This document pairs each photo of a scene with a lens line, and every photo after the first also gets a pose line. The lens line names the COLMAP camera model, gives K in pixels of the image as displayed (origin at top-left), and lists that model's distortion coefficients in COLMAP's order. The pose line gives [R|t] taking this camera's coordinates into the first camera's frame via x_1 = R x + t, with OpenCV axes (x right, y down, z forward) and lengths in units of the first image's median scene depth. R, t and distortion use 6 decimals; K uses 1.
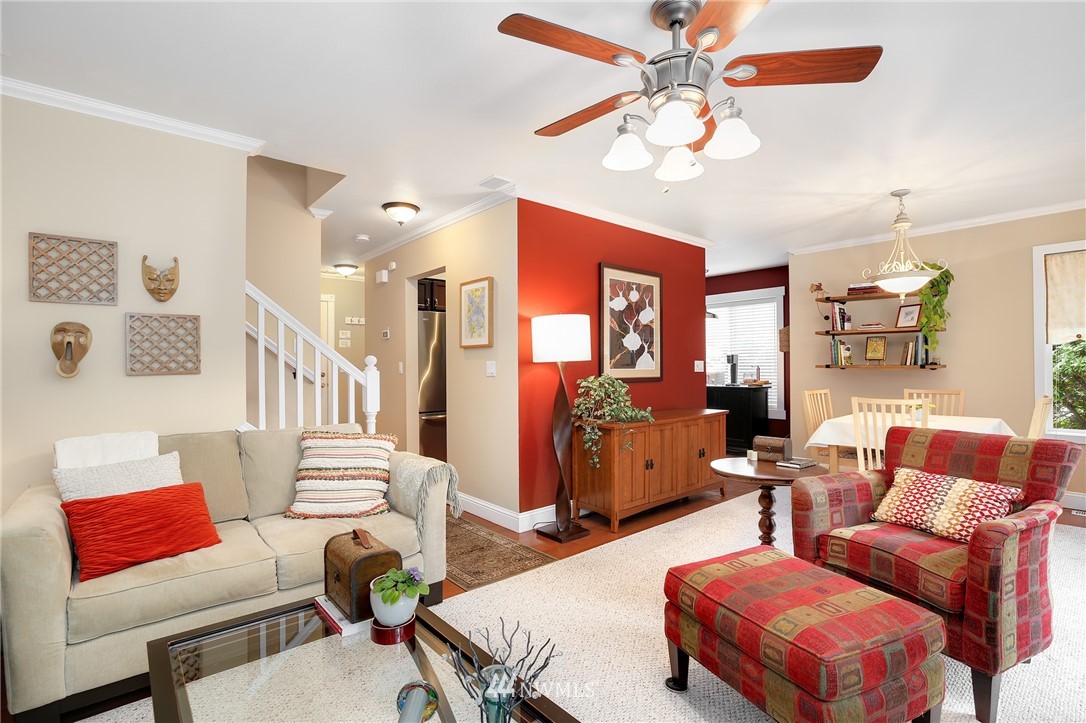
lens RADIAL K [[502.7, 0, 547.1], [0, 502.7, 362.6], [0, 0, 1]] dist [-0.031033, 0.004480]
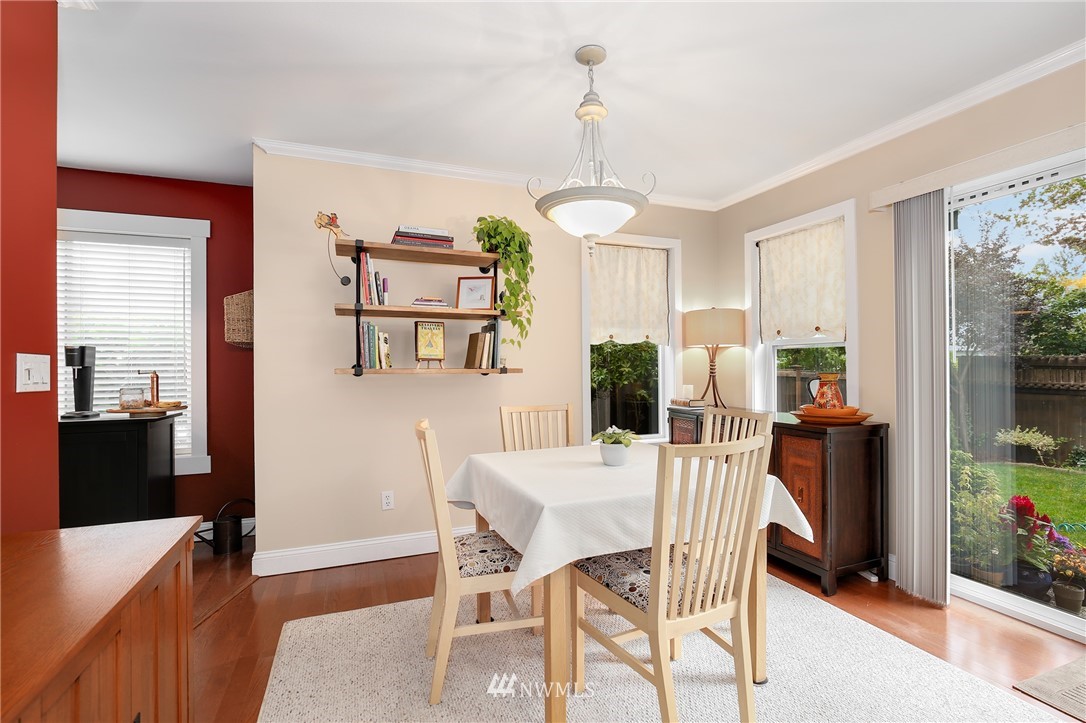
lens RADIAL K [[502.7, 0, 545.0], [0, 502.7, 369.3], [0, 0, 1]] dist [-0.031033, 0.004480]
pose [[0.331832, -0.002165, 0.943336, 0.126907], [-0.001992, 0.999994, 0.002996, 0.002881], [-0.943337, -0.002873, 0.331825, 0.623227]]
